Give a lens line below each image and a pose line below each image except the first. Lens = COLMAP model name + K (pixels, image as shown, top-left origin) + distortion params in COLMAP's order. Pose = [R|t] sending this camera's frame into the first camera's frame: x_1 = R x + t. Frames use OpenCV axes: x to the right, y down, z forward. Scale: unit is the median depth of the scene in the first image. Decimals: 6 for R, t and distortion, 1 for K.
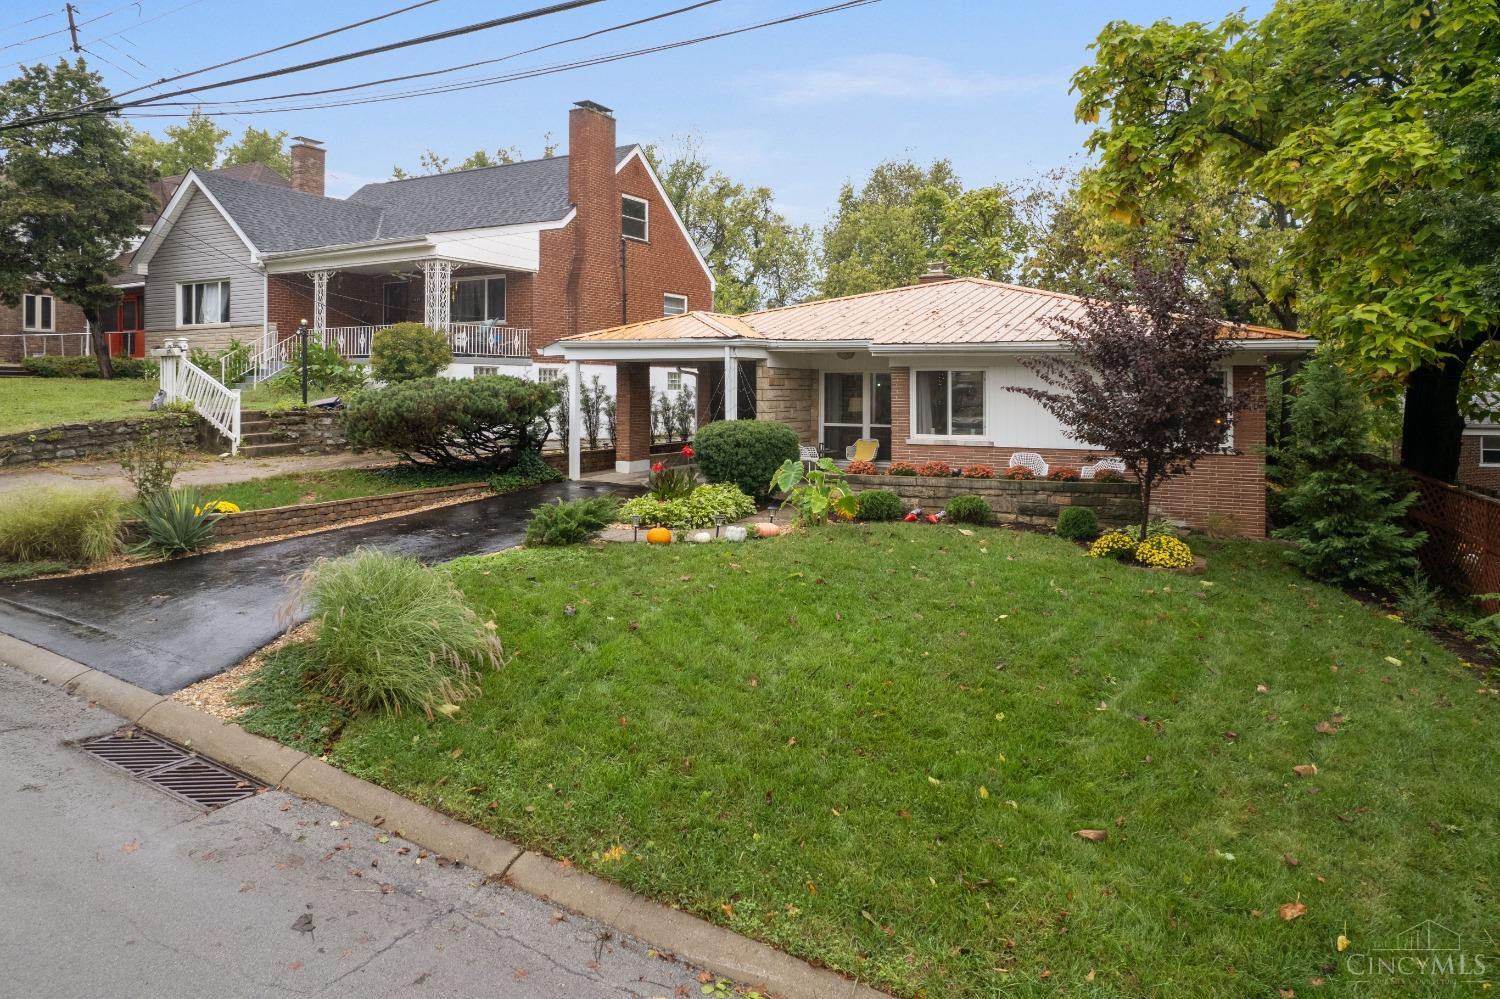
lens RADIAL K [[992.4, 0, 750.0], [0, 992.4, 499.5], [0, 0, 1]] dist [-0.045342, 0.003729]
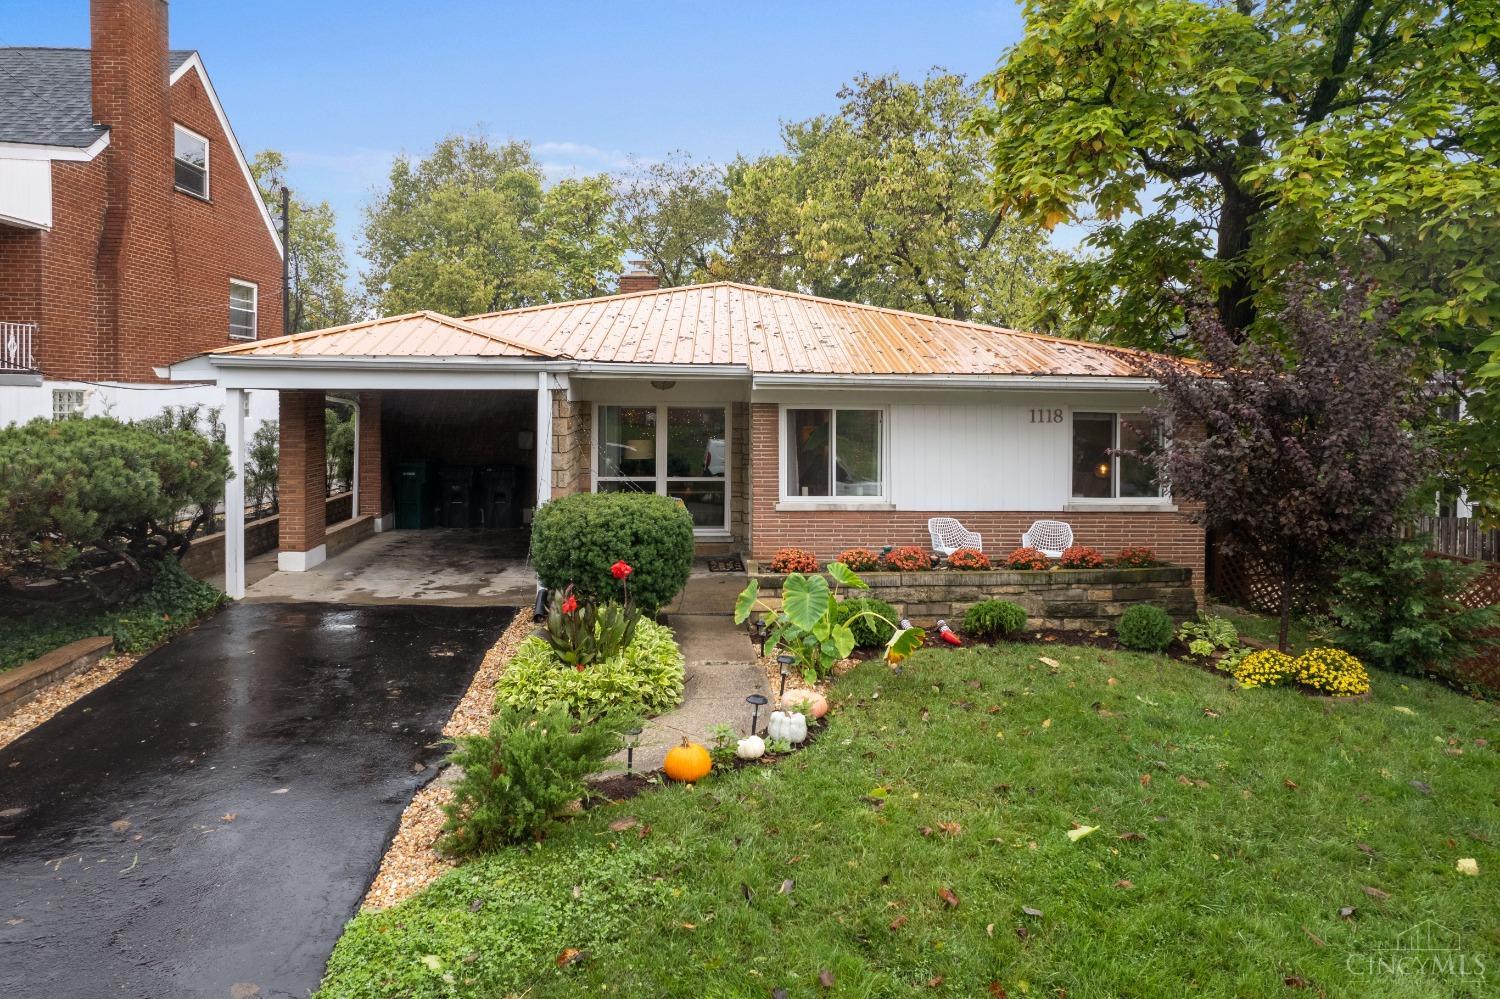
lens RADIAL K [[992.4, 0, 750.0], [0, 992.4, 499.5], [0, 0, 1]] dist [-0.045342, 0.003729]
pose [[0.855291, -0.049499, 0.515778, -0.228219], [0.051337, 0.998624, 0.010708, -0.072887], [-0.515598, 0.017321, 0.856655, 0.396042]]
